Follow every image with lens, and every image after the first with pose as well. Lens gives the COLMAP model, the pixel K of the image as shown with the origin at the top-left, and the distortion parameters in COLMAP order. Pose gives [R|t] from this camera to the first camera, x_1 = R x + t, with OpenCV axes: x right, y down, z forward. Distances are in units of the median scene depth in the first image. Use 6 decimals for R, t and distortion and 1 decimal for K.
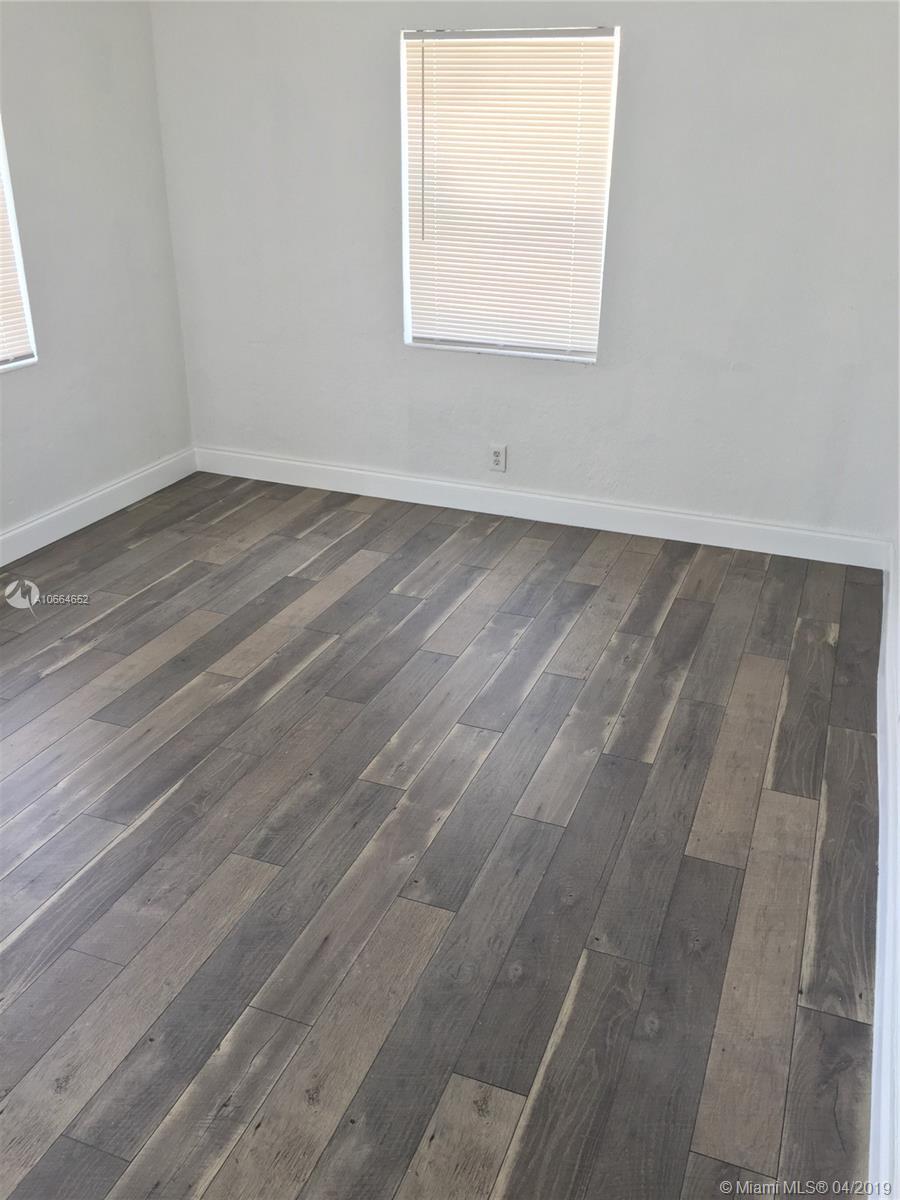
lens RADIAL K [[1037.2, 0, 447.0], [0, 1037.2, 596.6], [0, 0, 1]] dist [0.073626, -0.076657]
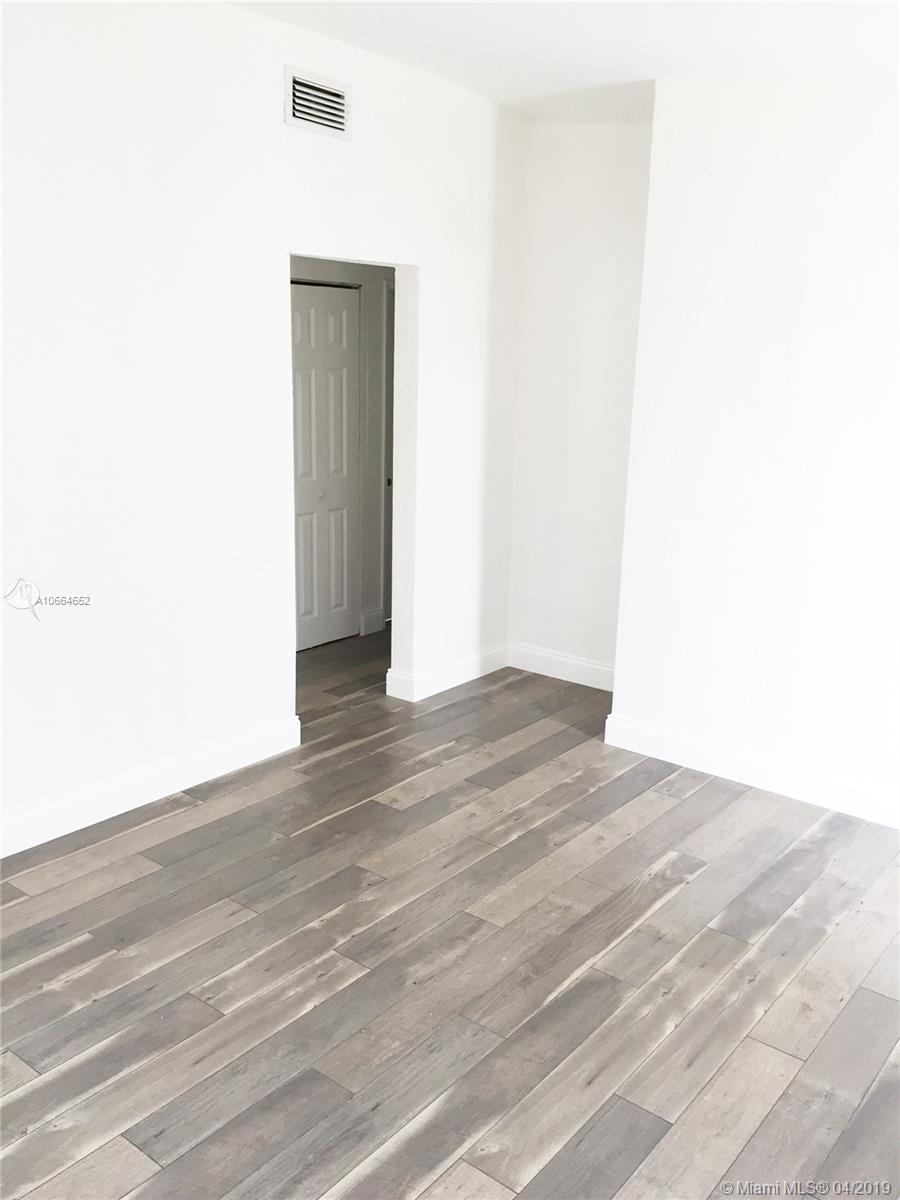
lens RADIAL K [[1037.2, 0, 452.6], [0, 1037.2, 596.5], [0, 0, 1]] dist [0.073626, -0.076657]
pose [[-0.956467, -0.100492, 0.273991, -0.401150], [0.087553, 0.796792, 0.597877, -0.701993], [-0.278396, 0.595839, -0.753307, 1.535102]]
